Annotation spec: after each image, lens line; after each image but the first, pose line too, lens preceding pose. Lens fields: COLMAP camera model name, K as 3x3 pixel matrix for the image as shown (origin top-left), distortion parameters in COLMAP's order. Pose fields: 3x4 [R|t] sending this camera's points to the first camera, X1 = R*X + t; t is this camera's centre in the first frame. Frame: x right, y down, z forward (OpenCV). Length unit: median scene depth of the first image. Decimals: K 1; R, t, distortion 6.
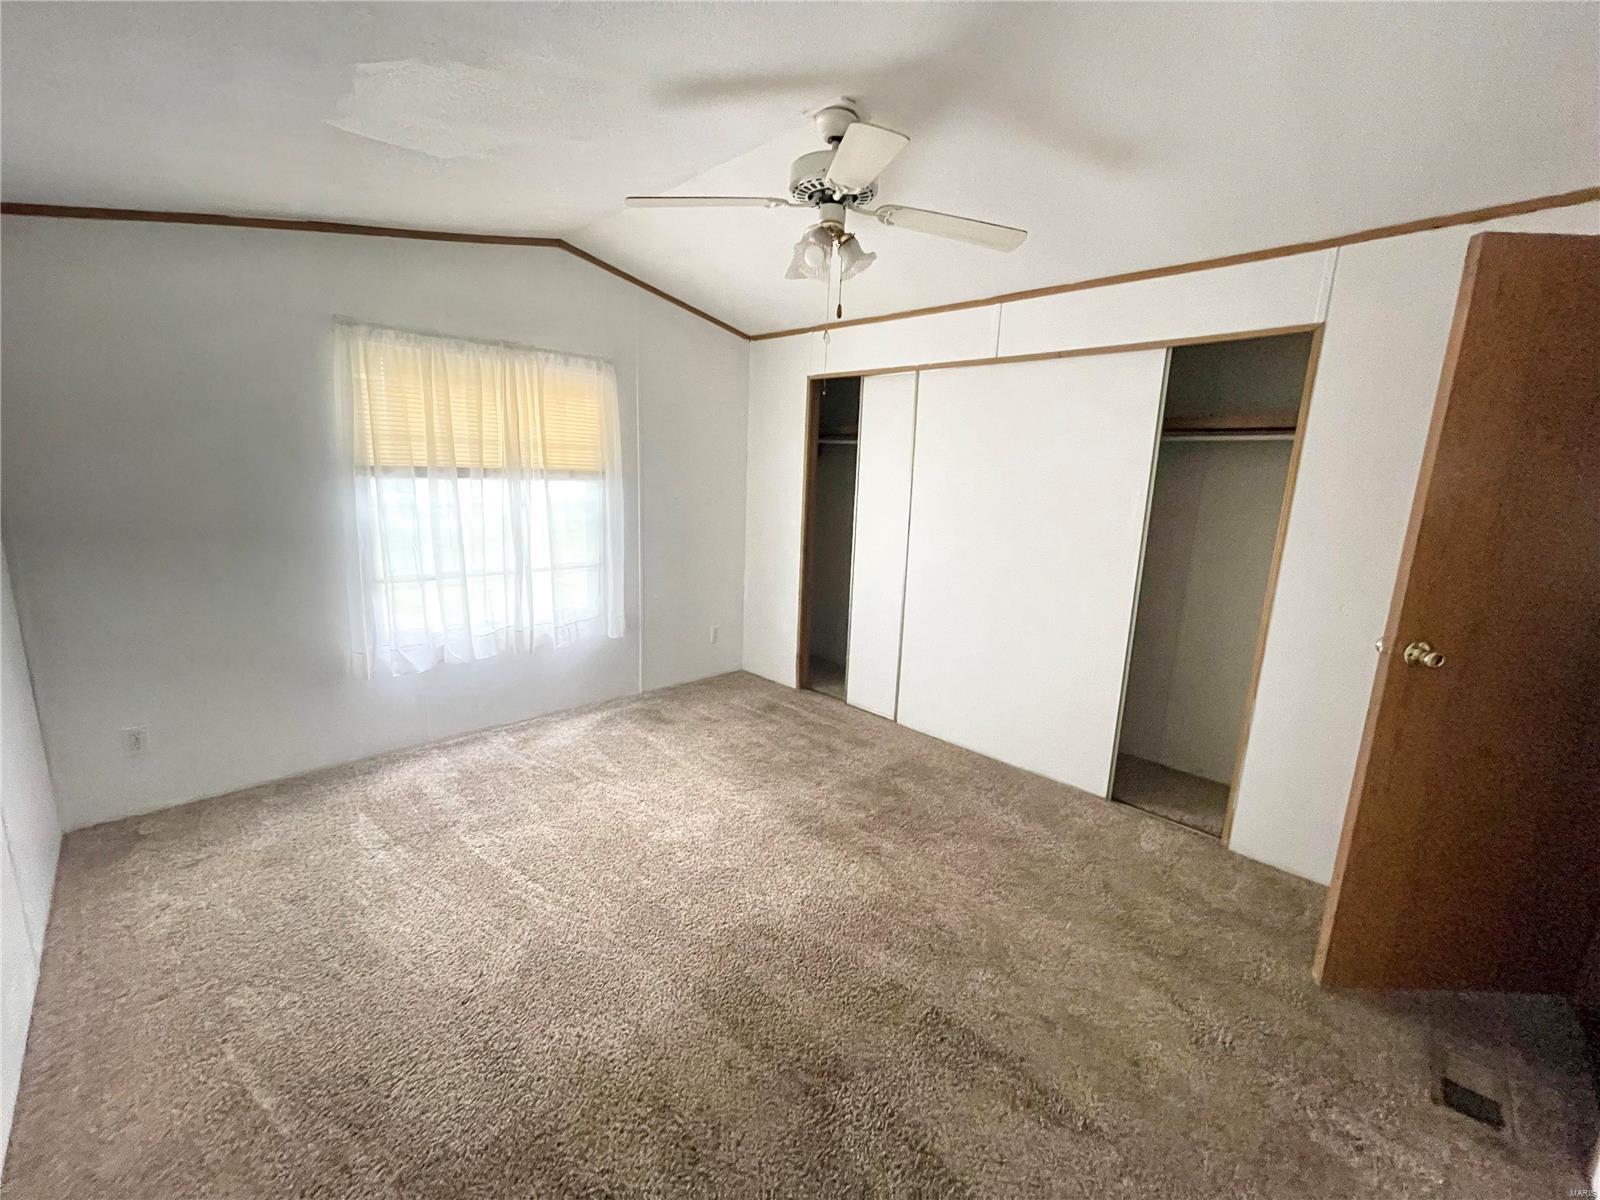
lens RADIAL K [[646.3, 0, 794.7], [0, 646.3, 592.4], [0, 0, 1]] dist [-0.003872, 0.001661]
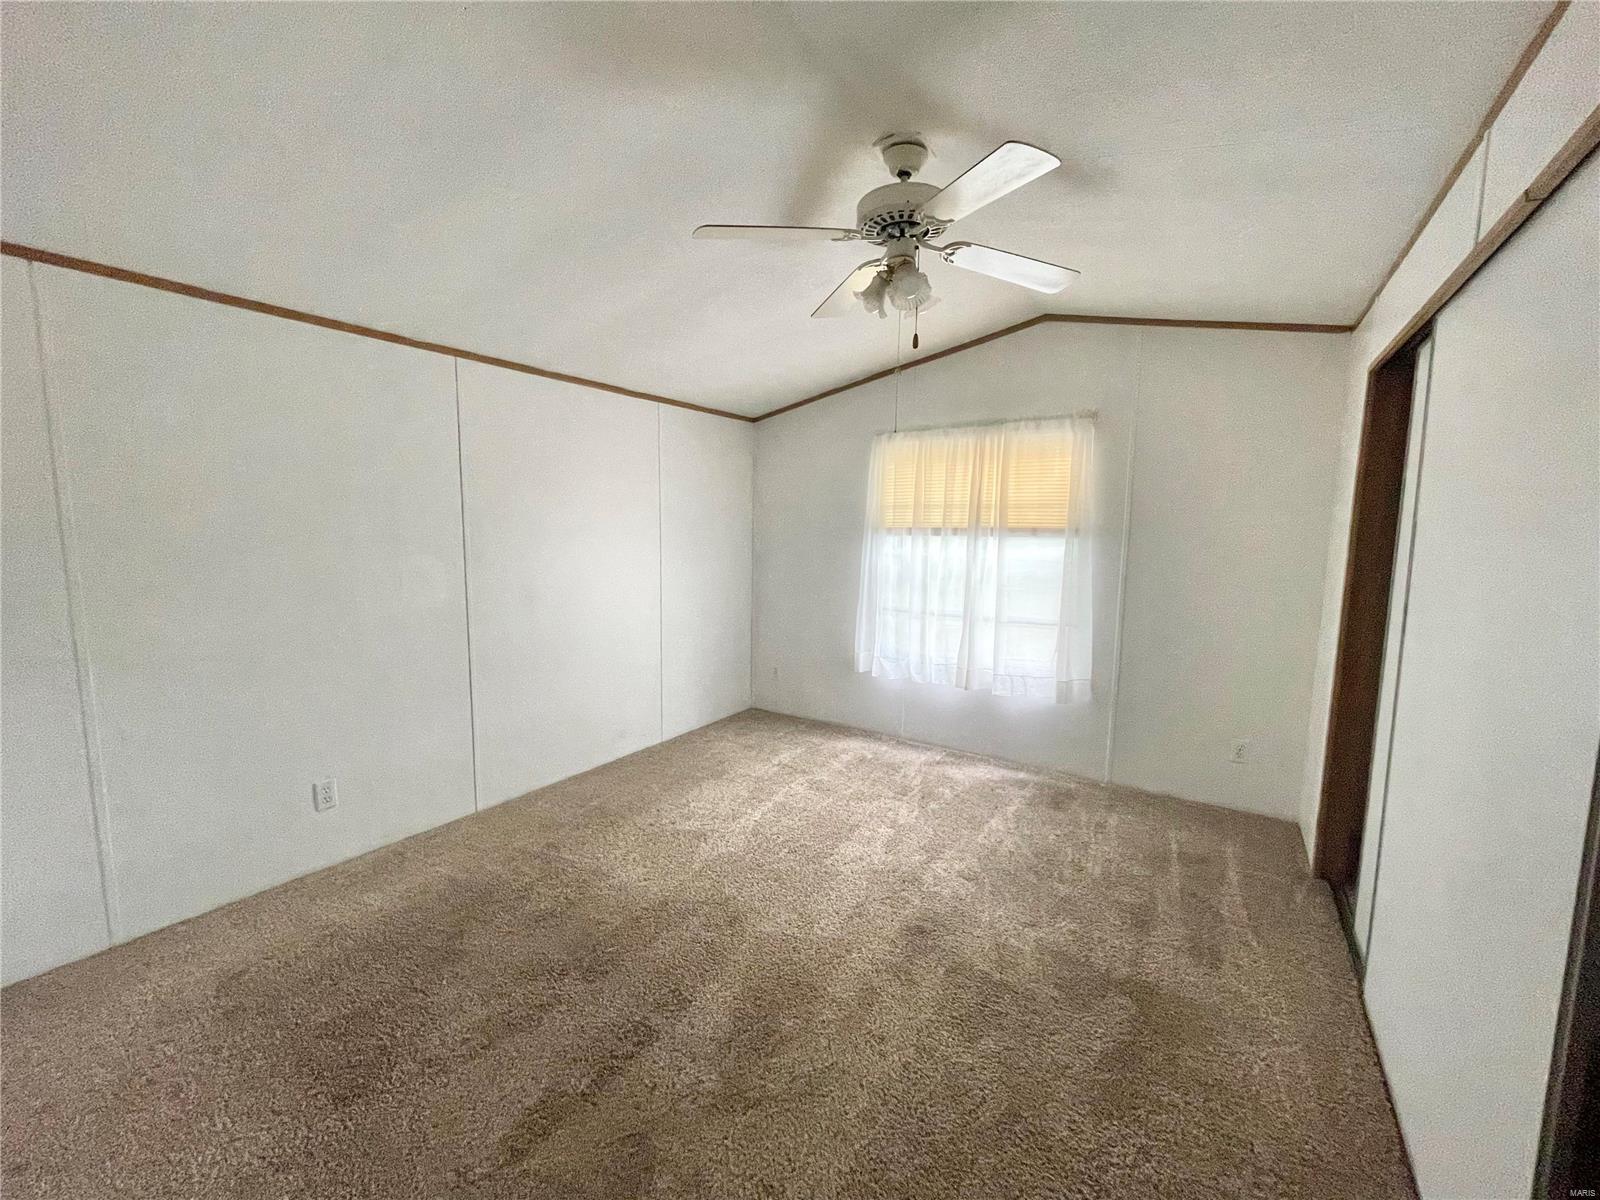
lens RADIAL K [[646.3, 0, 796.0], [0, 646.3, 598.5], [0, 0, 1]] dist [-0.003872, 0.001661]
pose [[0.201147, 0.077039, -0.976527, 0.636306], [-0.185376, 0.981882, 0.039278, -0.053597], [0.961860, 0.173124, 0.211784, 0.468929]]
